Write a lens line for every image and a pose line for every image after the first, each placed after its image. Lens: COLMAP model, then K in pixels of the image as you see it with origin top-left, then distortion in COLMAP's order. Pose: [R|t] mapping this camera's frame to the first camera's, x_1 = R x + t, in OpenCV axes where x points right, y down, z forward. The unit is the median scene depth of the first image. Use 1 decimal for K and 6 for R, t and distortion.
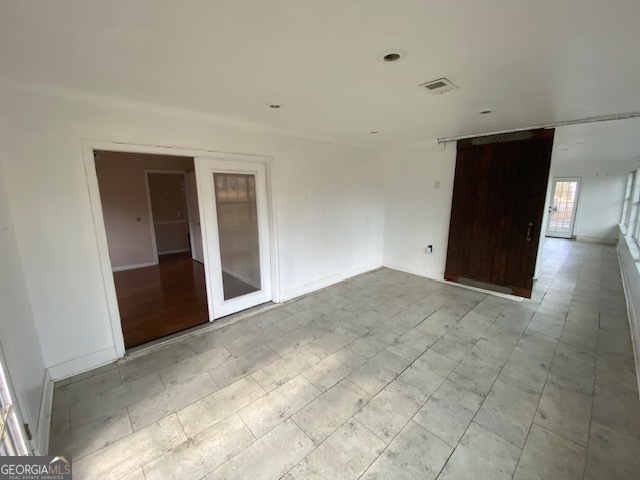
lens RADIAL K [[259.5, 0, 320.4], [0, 259.5, 236.4], [0, 0, 1]] dist [-0.011066, -0.005259]
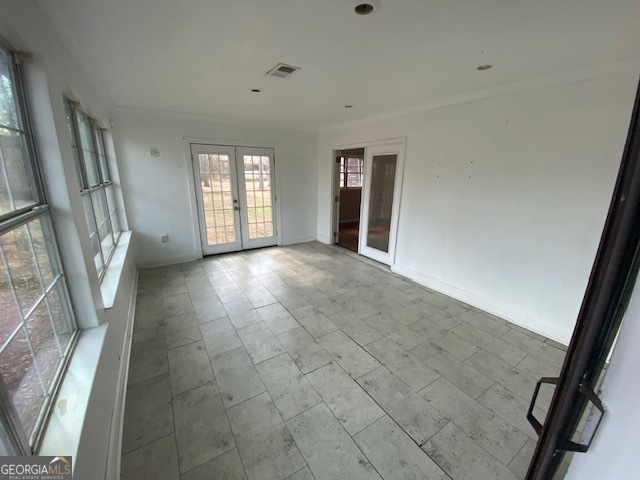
lens RADIAL K [[259.5, 0, 322.7], [0, 259.5, 240.5], [0, 0, 1]] dist [-0.011066, -0.005259]
pose [[-0.167430, 0.263951, -0.949893, 1.084304], [-0.195459, 0.935481, 0.294399, -0.165315], [0.966314, 0.234956, -0.105036, 0.936878]]
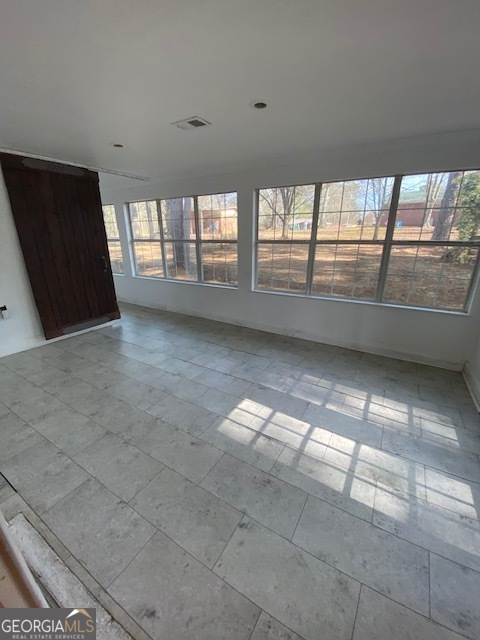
lens RADIAL K [[259.5, 0, 244.0], [0, 259.5, 319.5], [0, 0, 1]] dist [-0.011066, -0.005259]
pose [[-0.286009, -0.291576, 0.912788, -0.575537], [0.172596, 0.921325, 0.348384, -0.093771], [-0.942555, 0.257184, -0.213183, 0.809872]]
